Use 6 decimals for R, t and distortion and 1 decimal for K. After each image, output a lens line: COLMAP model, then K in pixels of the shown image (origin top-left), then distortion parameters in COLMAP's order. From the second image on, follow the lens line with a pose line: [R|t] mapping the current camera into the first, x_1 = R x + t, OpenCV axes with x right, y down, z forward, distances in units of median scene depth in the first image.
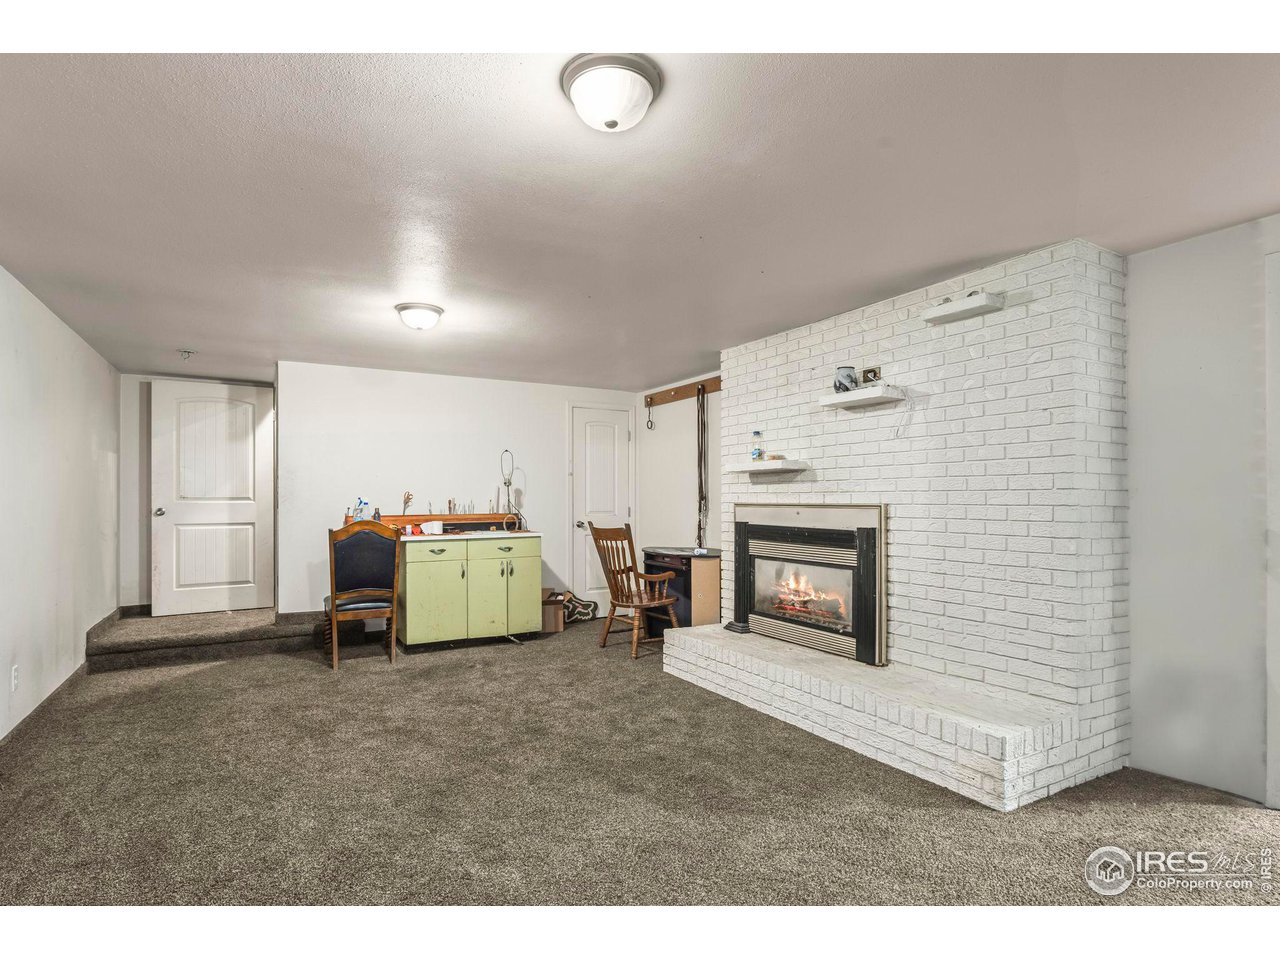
lens RADIAL K [[668.7, 0, 635.2], [0, 668.7, 491.1], [0, 0, 1]] dist [0.000184, 0.000189]
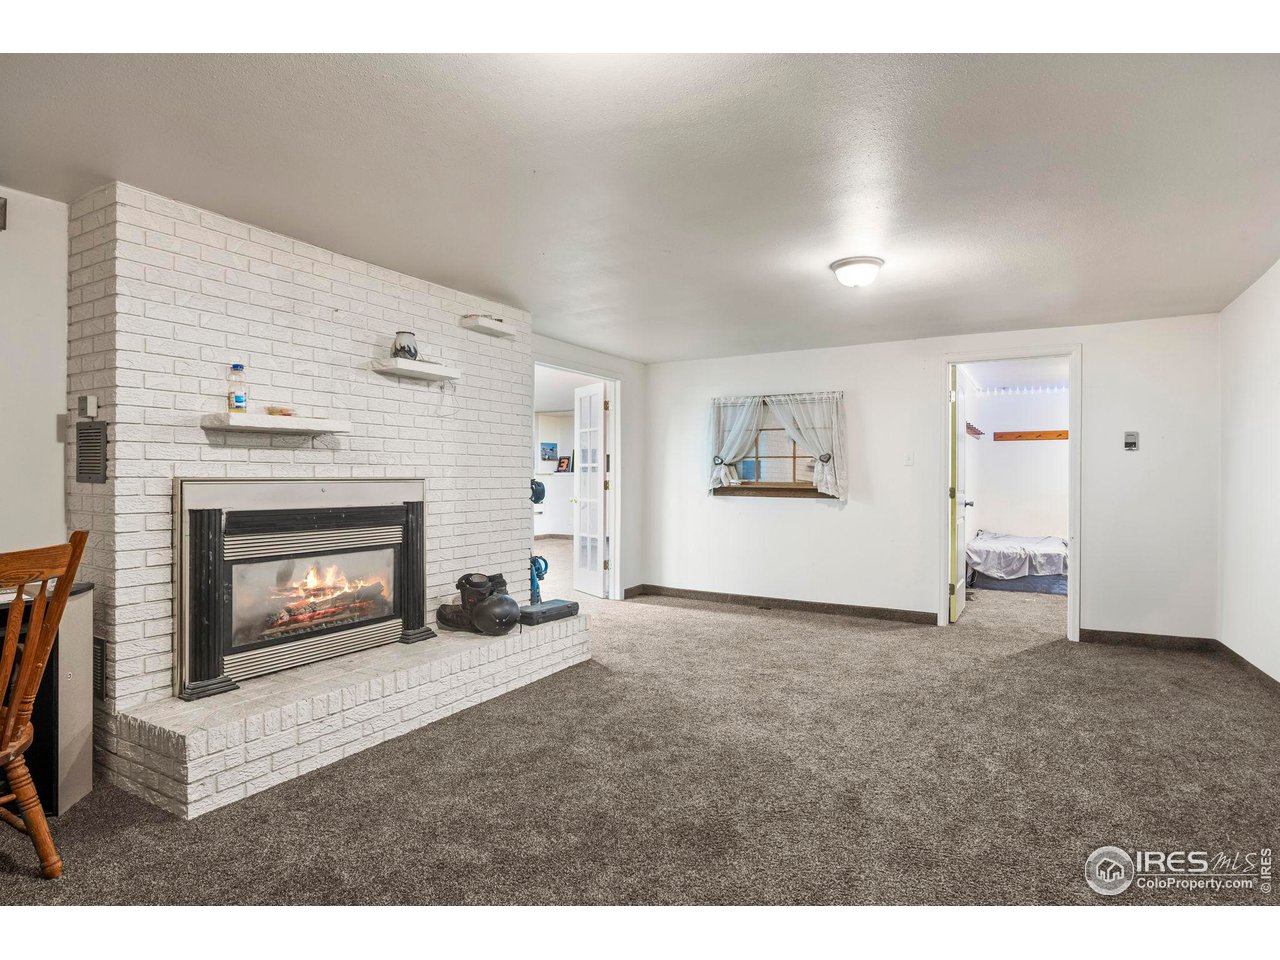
lens RADIAL K [[668.7, 0, 638.2], [0, 668.7, 474.5], [0, 0, 1]] dist [0.000184, 0.000189]
pose [[-0.485619, -0.003061, 0.874165, -0.610794], [-0.017300, 0.999832, -0.006110, 0.013441], [-0.873999, -0.018090, -0.485590, 1.063200]]
